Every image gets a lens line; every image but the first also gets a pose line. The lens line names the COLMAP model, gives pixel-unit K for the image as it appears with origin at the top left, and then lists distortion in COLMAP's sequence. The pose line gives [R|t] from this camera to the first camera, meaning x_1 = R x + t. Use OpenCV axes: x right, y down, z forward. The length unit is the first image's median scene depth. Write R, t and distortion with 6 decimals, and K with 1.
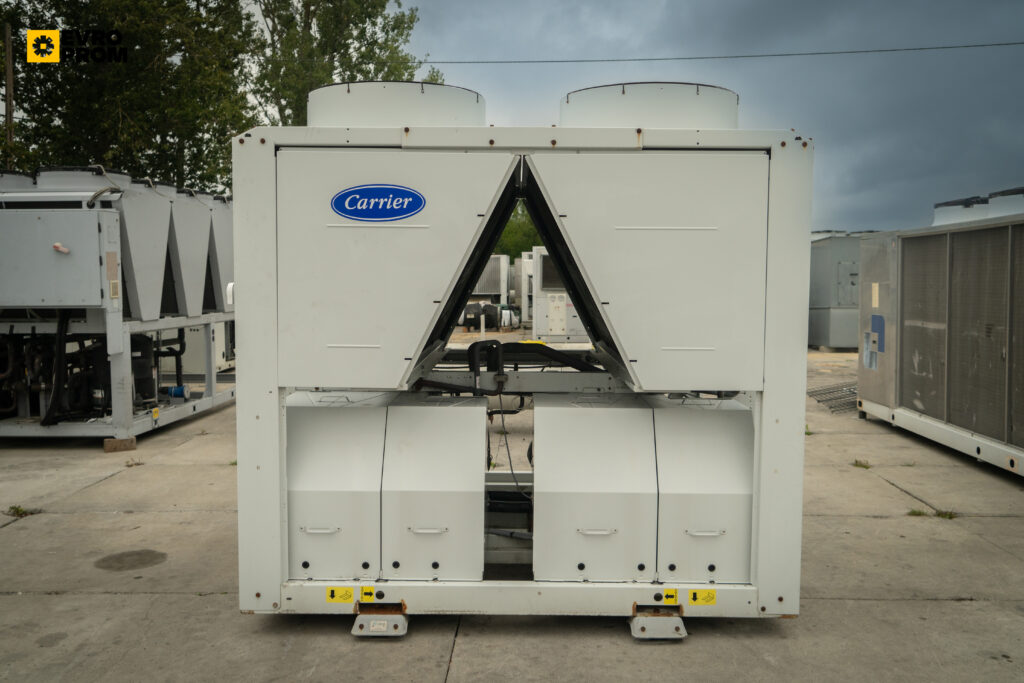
lens RADIAL K [[840.9, 0, 545.2], [0, 840.9, 342.9], [0, 0, 1]] dist [0.005461, 0.015421]
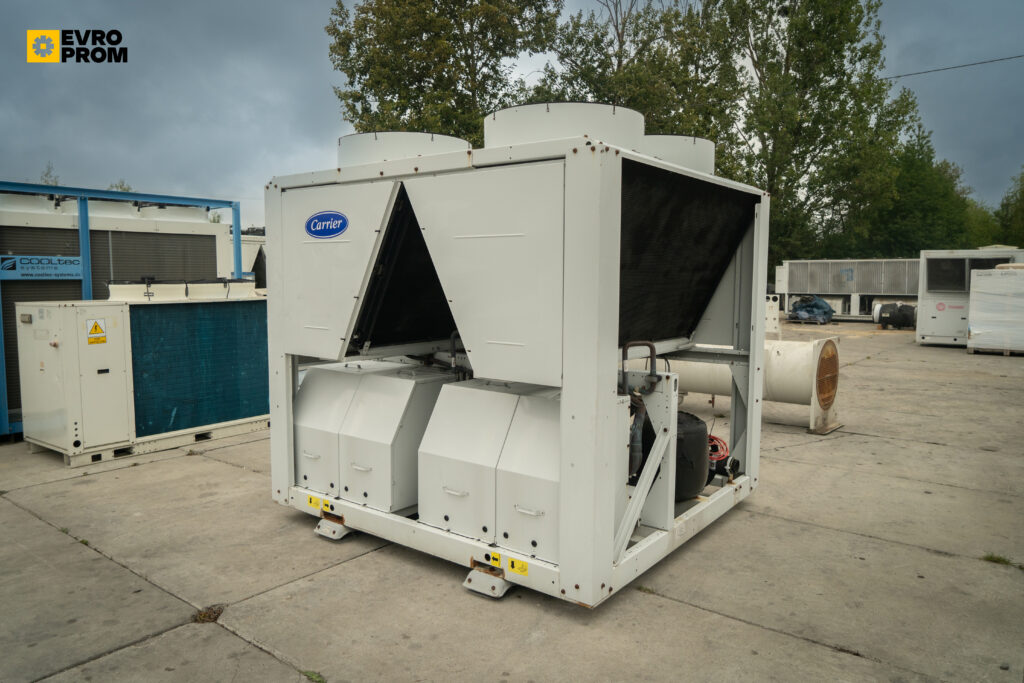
lens RADIAL K [[692.0, 0, 557.7], [0, 692.0, 339.2], [0, 0, 1]] dist [-0.020534, 0.013081]
pose [[0.813898, 0.053263, -0.578561, 0.741481], [-0.047717, 0.998553, 0.024801, -0.023669], [0.579045, 0.007422, 0.815262, 0.283535]]
